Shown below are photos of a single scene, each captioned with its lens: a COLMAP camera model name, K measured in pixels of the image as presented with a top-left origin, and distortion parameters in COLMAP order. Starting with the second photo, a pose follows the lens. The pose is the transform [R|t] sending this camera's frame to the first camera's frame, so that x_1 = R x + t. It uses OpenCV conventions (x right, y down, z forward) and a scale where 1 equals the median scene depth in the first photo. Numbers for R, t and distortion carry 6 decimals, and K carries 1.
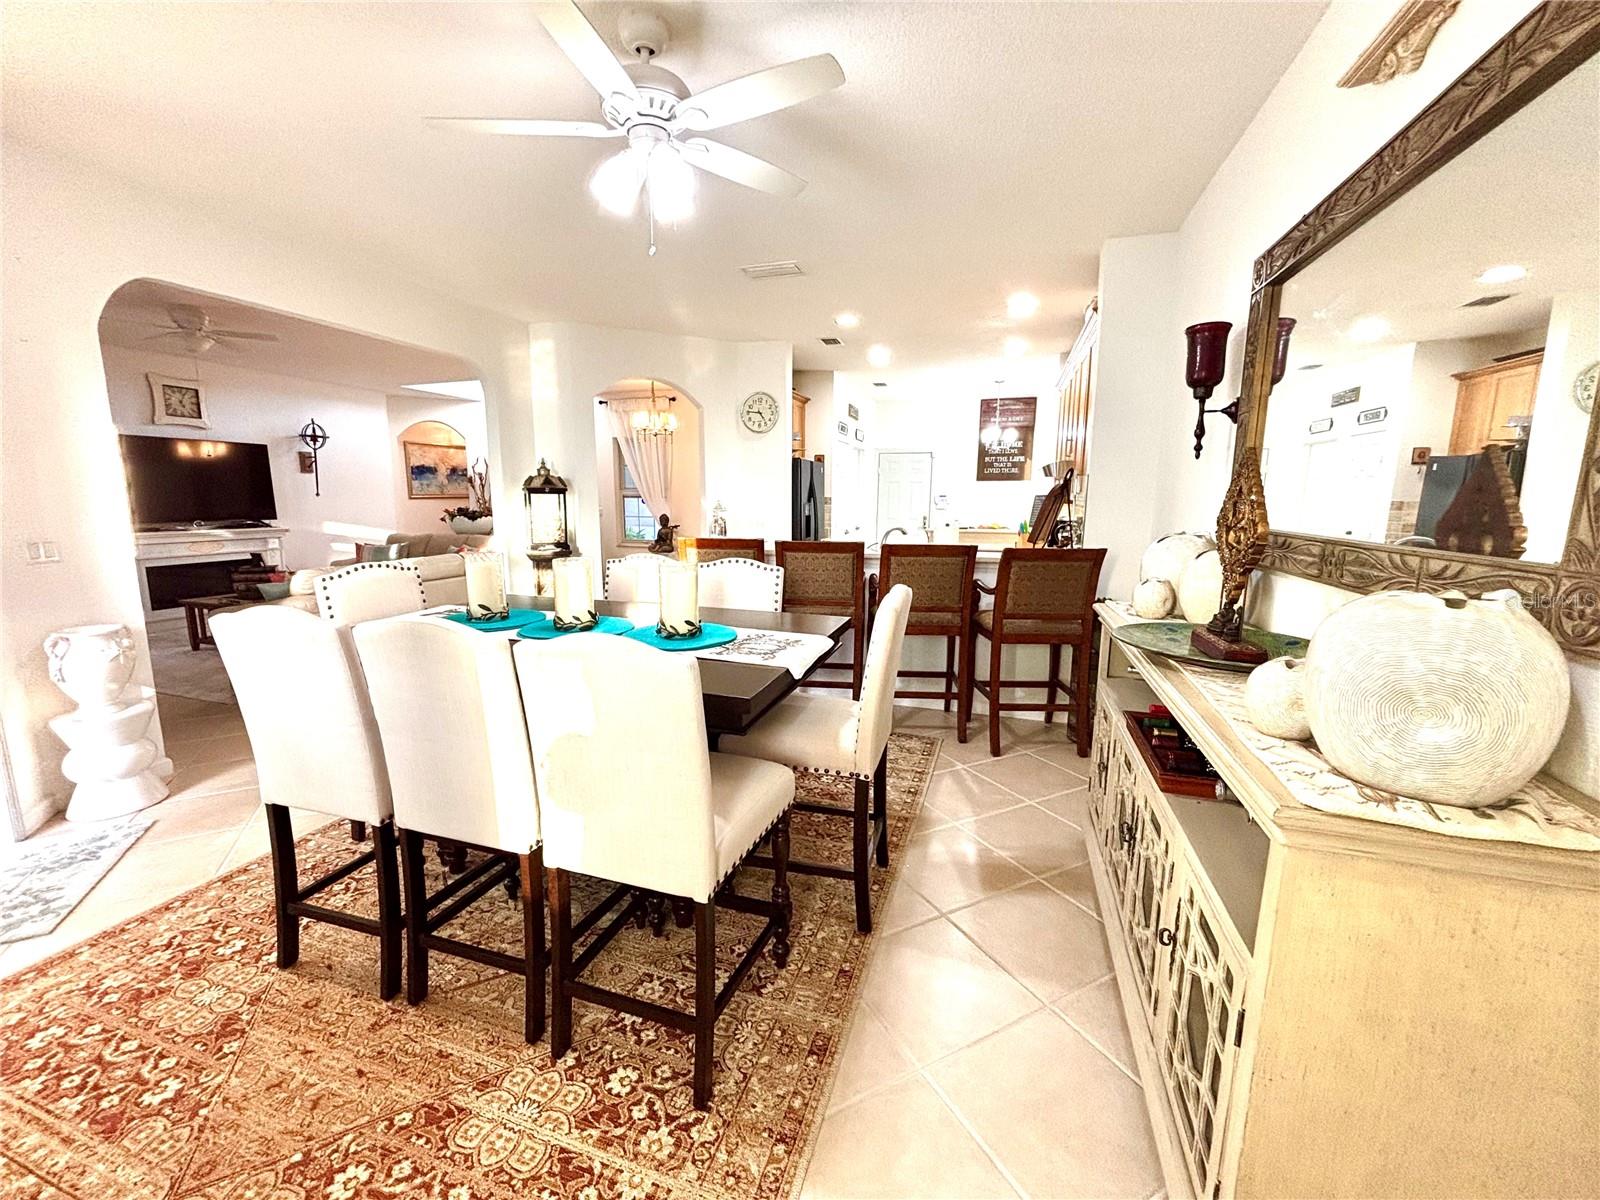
lens RADIAL K [[646.9, 0, 800.7], [0, 646.9, 605.5], [0, 0, 1]] dist [-0.003296, -0.000391]
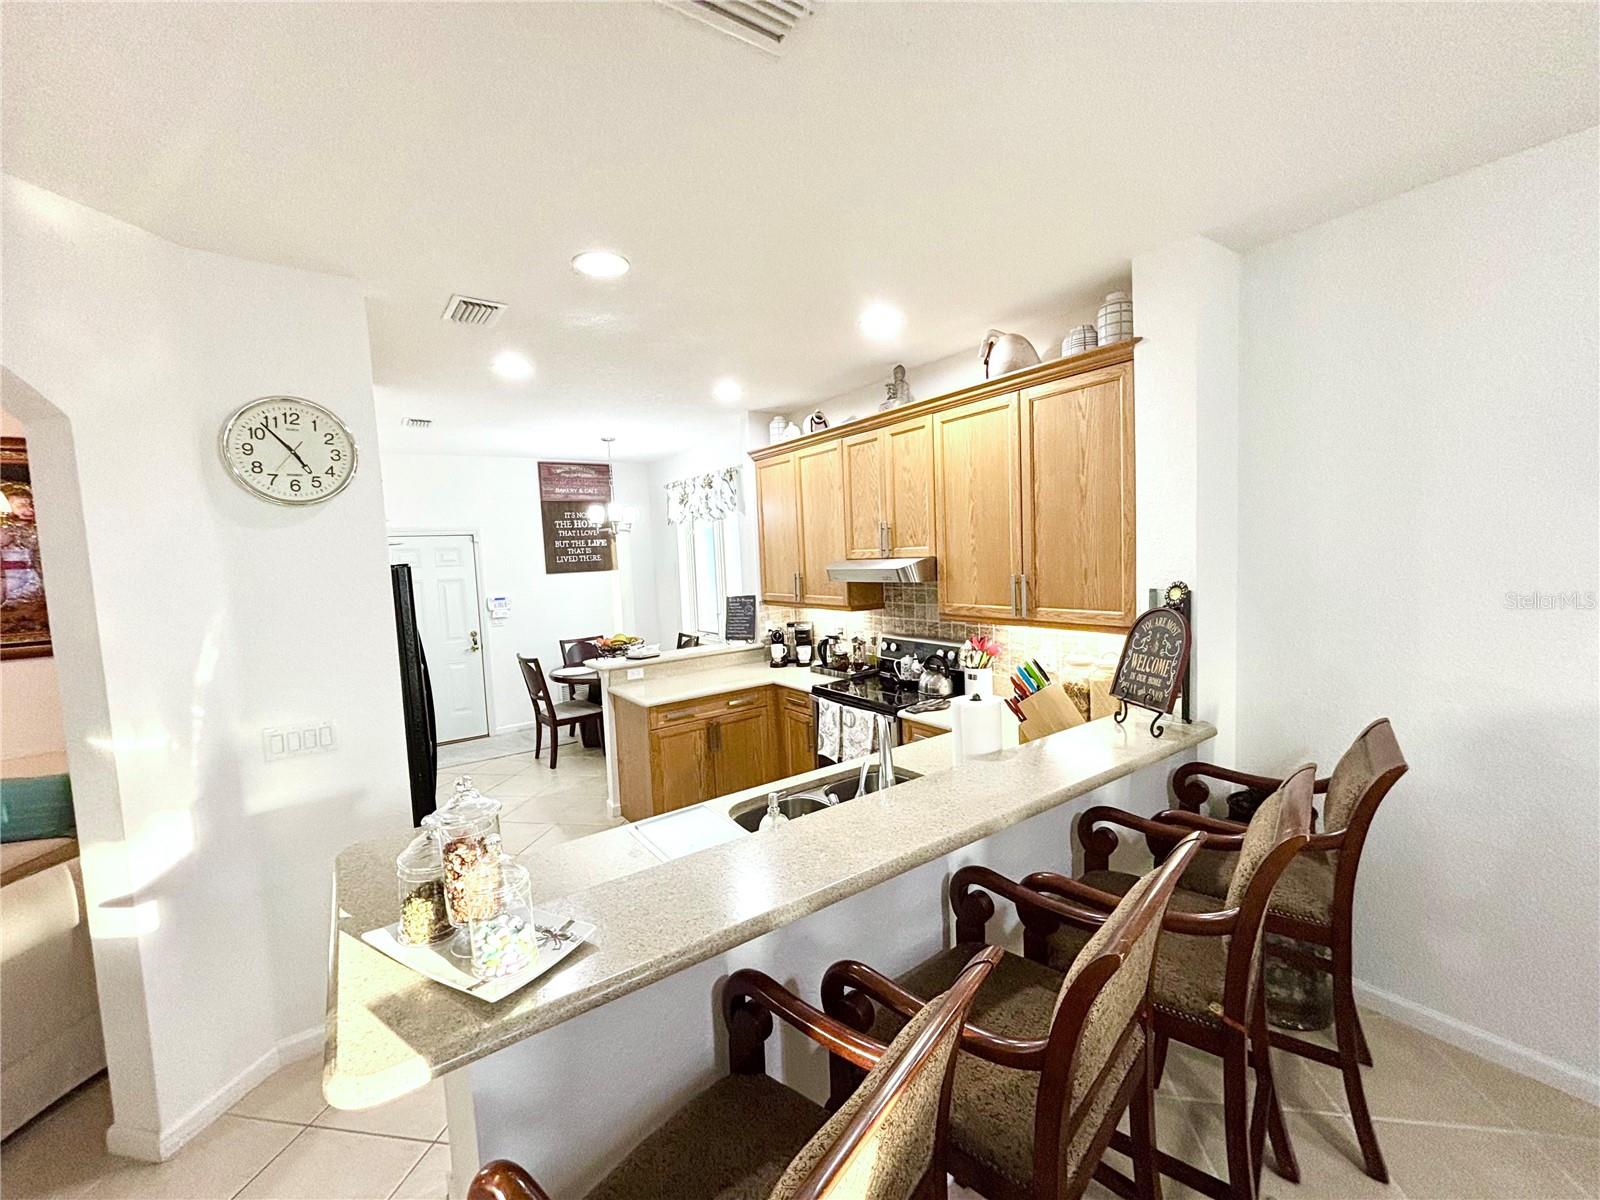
lens RADIAL K [[646.9, 0, 793.7], [0, 646.9, 606.8], [0, 0, 1]] dist [-0.003296, -0.000391]
pose [[0.611203, -0.099337, 0.785215, -0.151214], [0.180808, 0.983383, -0.016332, -0.118960], [-0.770545, 0.151955, 0.619007, 0.439821]]
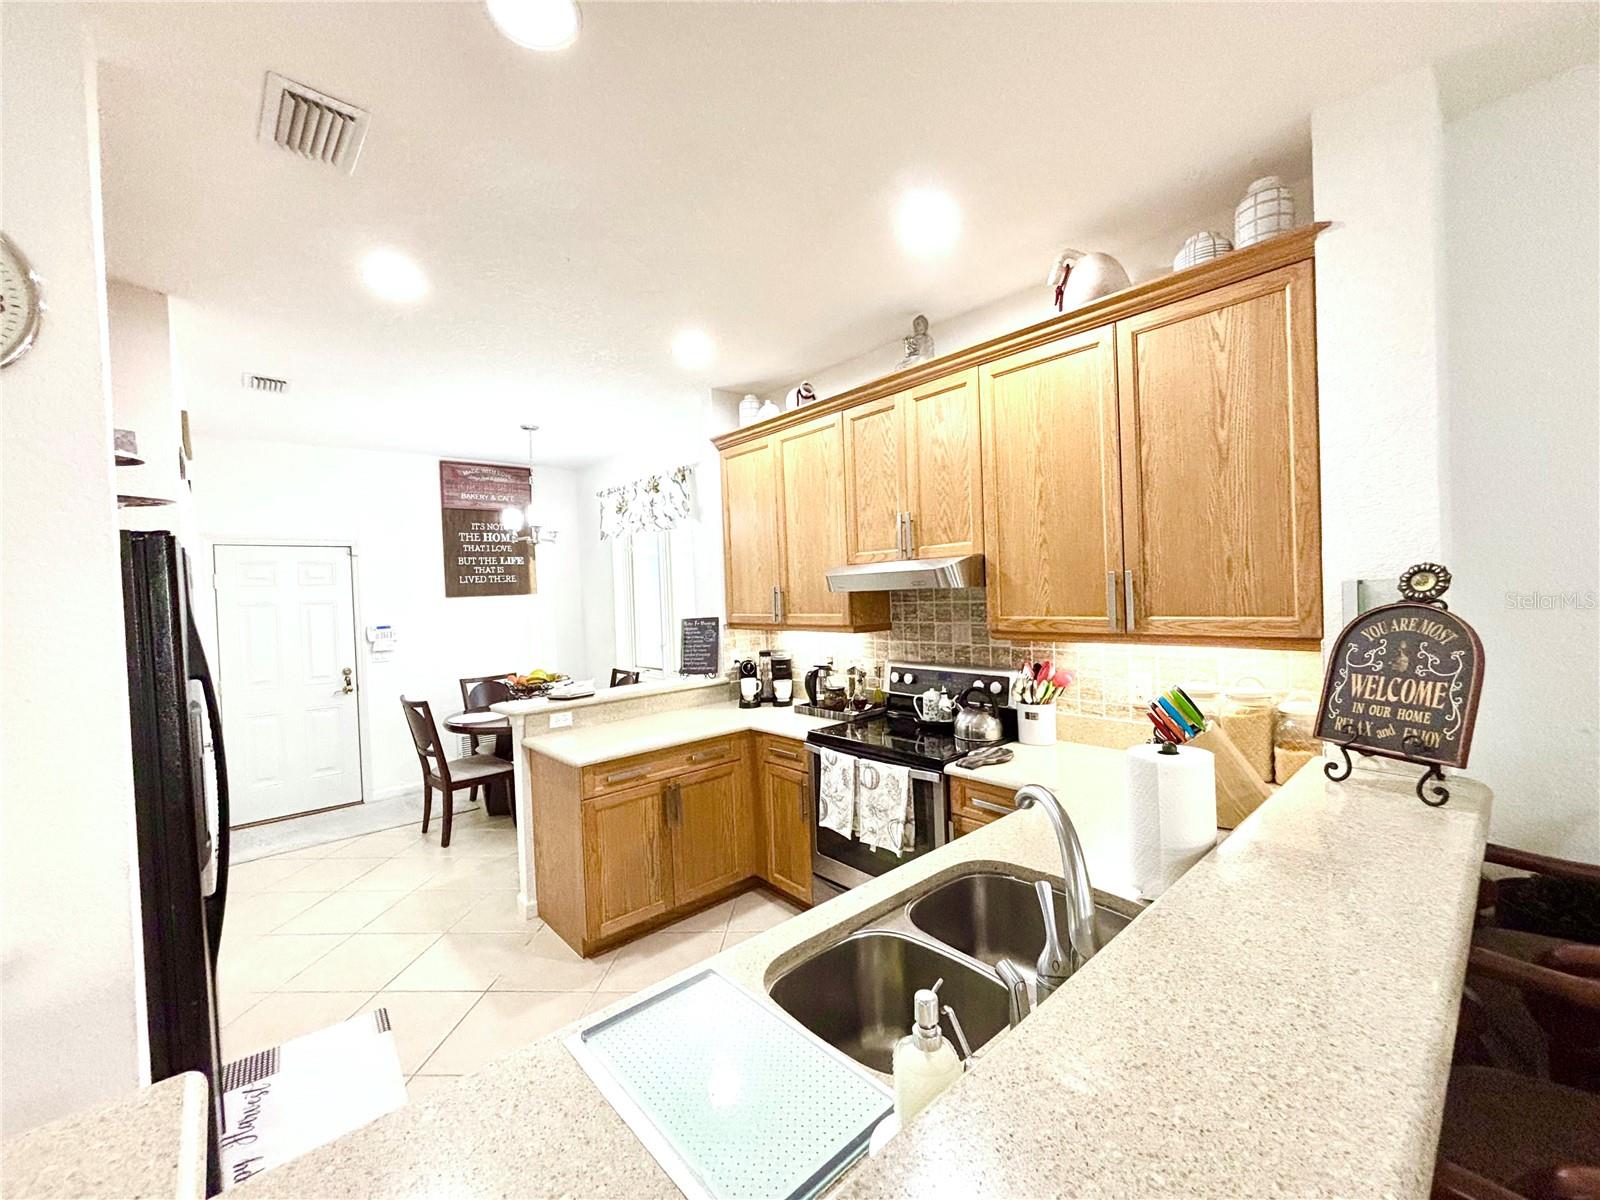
lens RADIAL K [[646.9, 0, 794.3], [0, 646.9, 600.4], [0, 0, 1]] dist [-0.003296, -0.000391]
pose [[0.514078, -0.039707, 0.856824, -0.075598], [0.187183, 0.980045, -0.066889, -0.115173], [-0.837070, 0.194769, 0.511252, 0.550897]]
